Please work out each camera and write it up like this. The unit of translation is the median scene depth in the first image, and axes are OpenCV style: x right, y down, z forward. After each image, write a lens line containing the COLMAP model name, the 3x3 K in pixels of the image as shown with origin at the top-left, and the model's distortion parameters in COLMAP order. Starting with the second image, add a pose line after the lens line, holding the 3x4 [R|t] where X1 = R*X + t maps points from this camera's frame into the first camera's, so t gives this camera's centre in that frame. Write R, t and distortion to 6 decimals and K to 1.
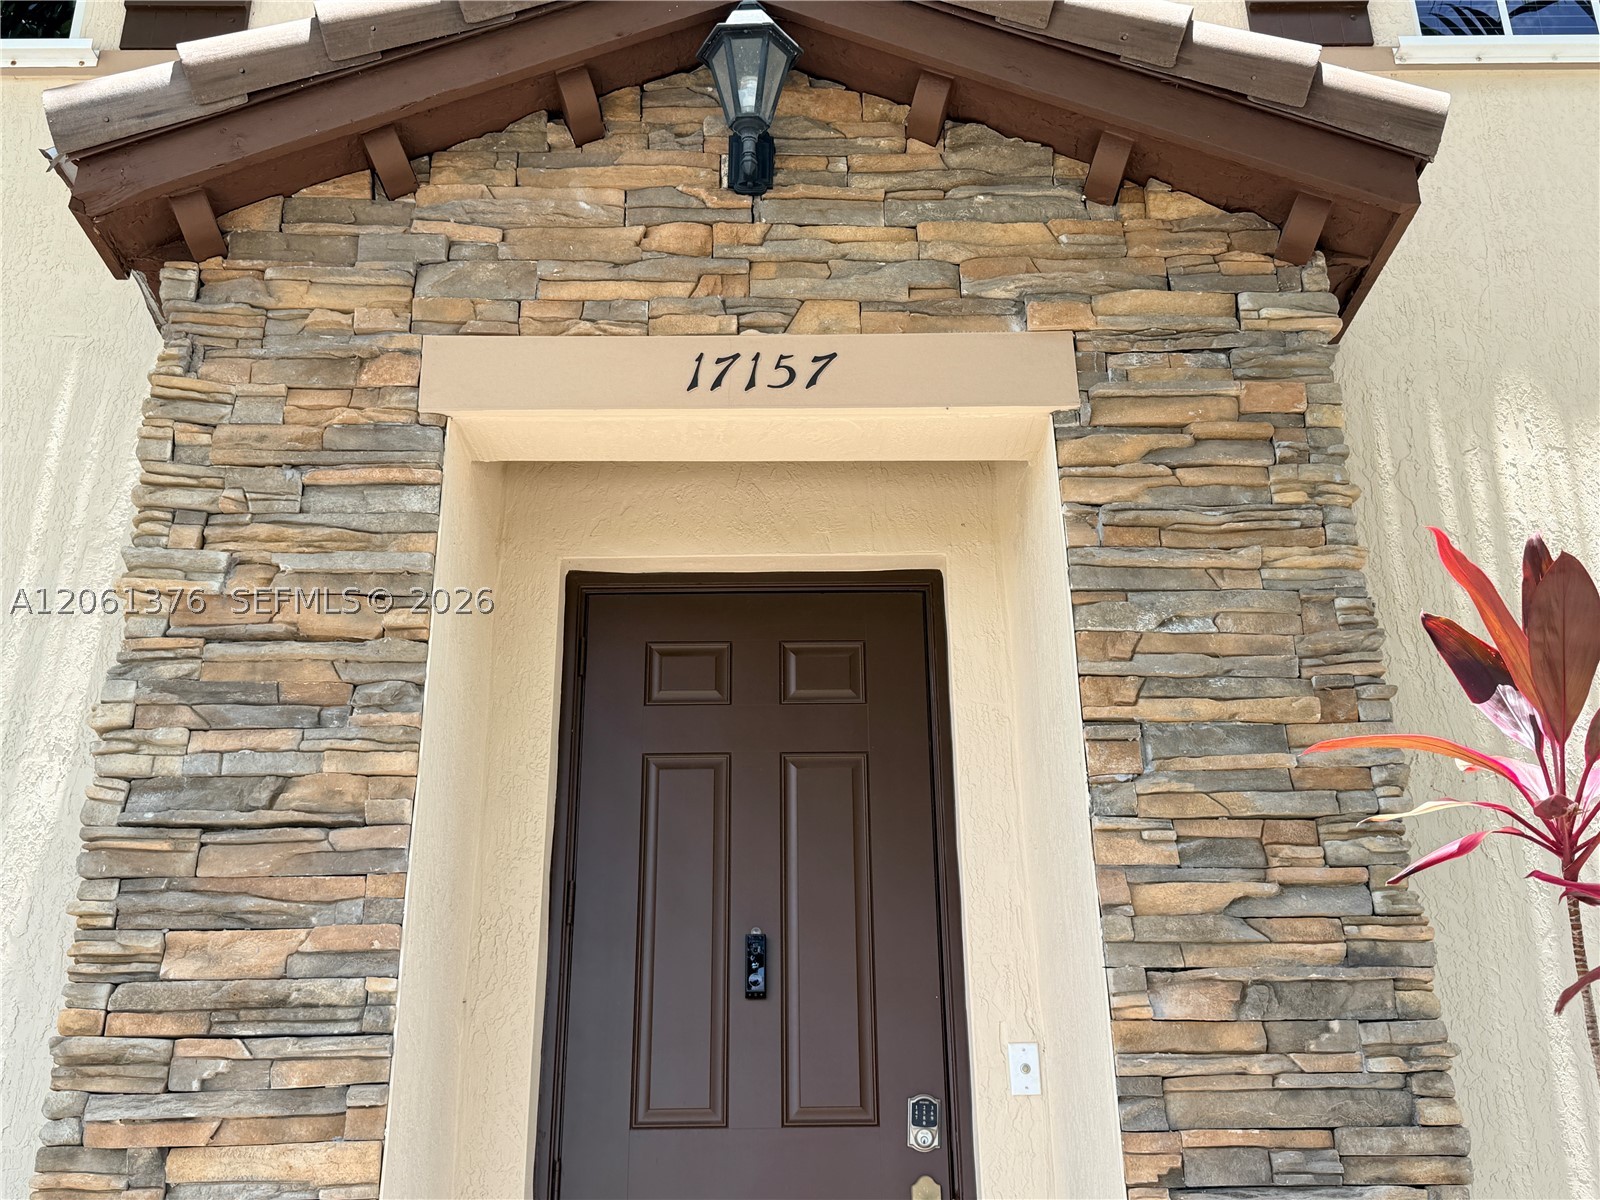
lens RADIAL K [[1596.4, 0, 812.3], [0, 1596.4, 596.5], [0, 0, 1]] dist [0.041128, 0.000000]
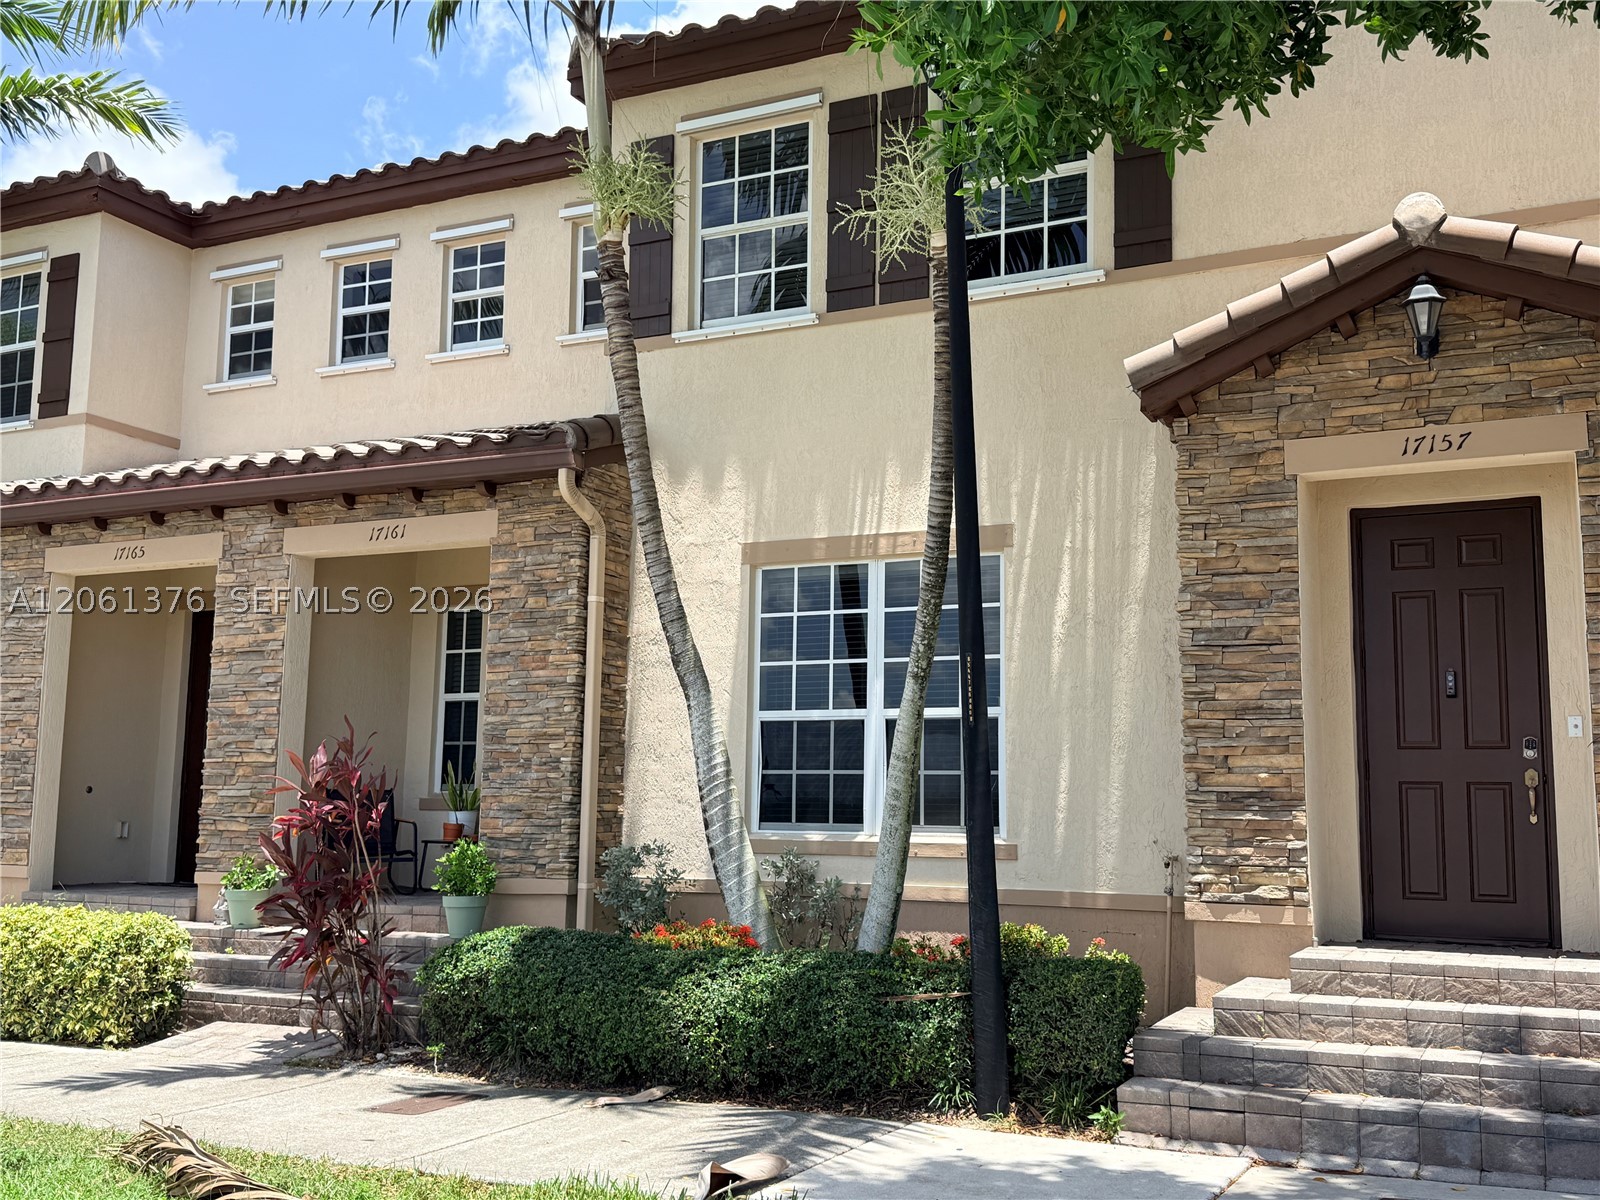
lens RADIAL K [[1596.4, 0, 765.4], [0, 1596.4, 628.0], [0, 0, 1]] dist [0.041128, 0.000000]
pose [[0.879558, -0.028310, -0.474949, 0.221572], [0.152009, 0.962632, 0.224127, -0.573081], [0.450856, -0.269329, 0.850994, -1.557952]]
